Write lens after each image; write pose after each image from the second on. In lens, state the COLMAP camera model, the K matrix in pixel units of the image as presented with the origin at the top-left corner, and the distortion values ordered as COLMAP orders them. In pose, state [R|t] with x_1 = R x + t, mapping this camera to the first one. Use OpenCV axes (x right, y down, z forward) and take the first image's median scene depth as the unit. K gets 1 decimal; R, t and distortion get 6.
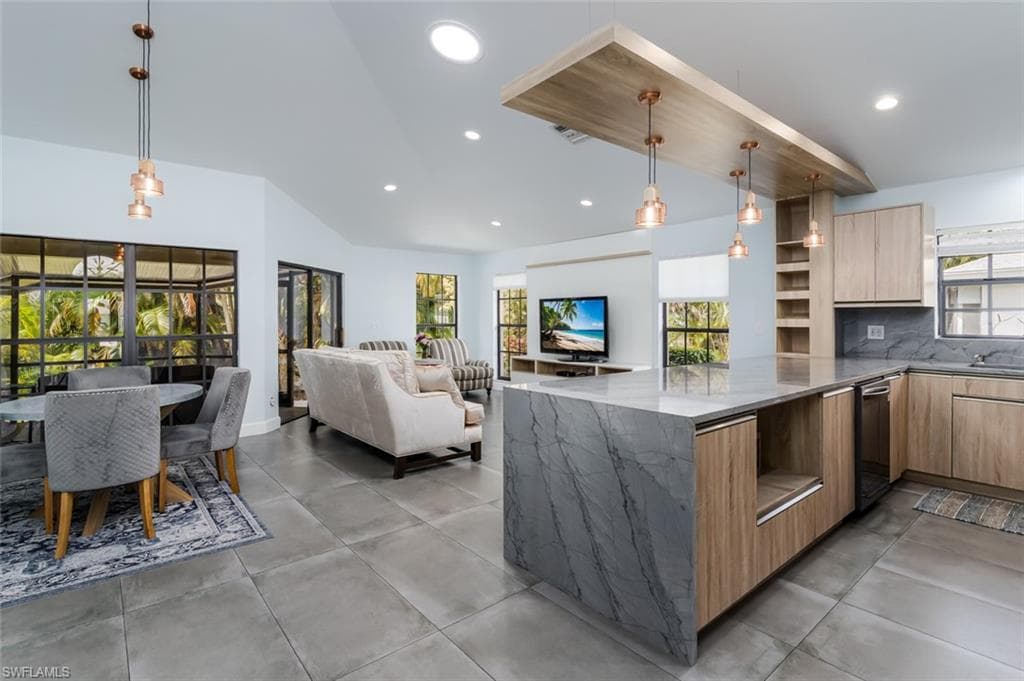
lens RADIAL K [[492.6, 0, 510.6], [0, 492.6, 314.3], [0, 0, 1]] dist [-0.000383, -0.000796]
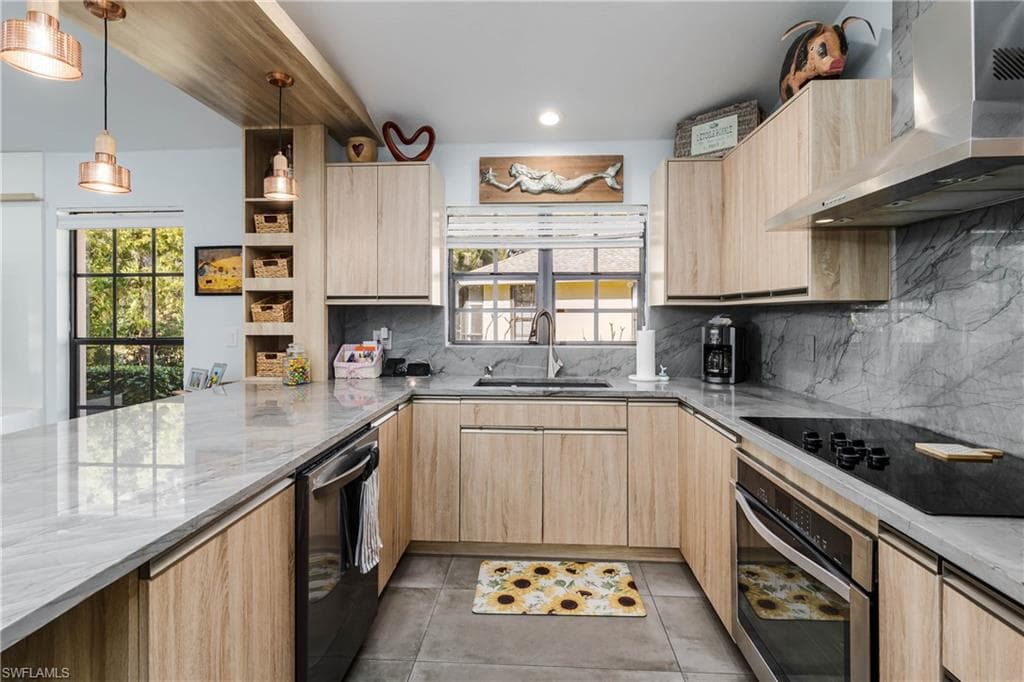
lens RADIAL K [[499.6, 0, 512.4], [0, 499.6, 328.8], [0, 0, 1]] dist [0.002364, -0.000110]
pose [[0.679253, -0.019784, 0.733638, 0.372384], [-0.004252, 0.999514, 0.030890, -0.003775], [-0.733892, -0.024102, 0.678838, 0.403901]]
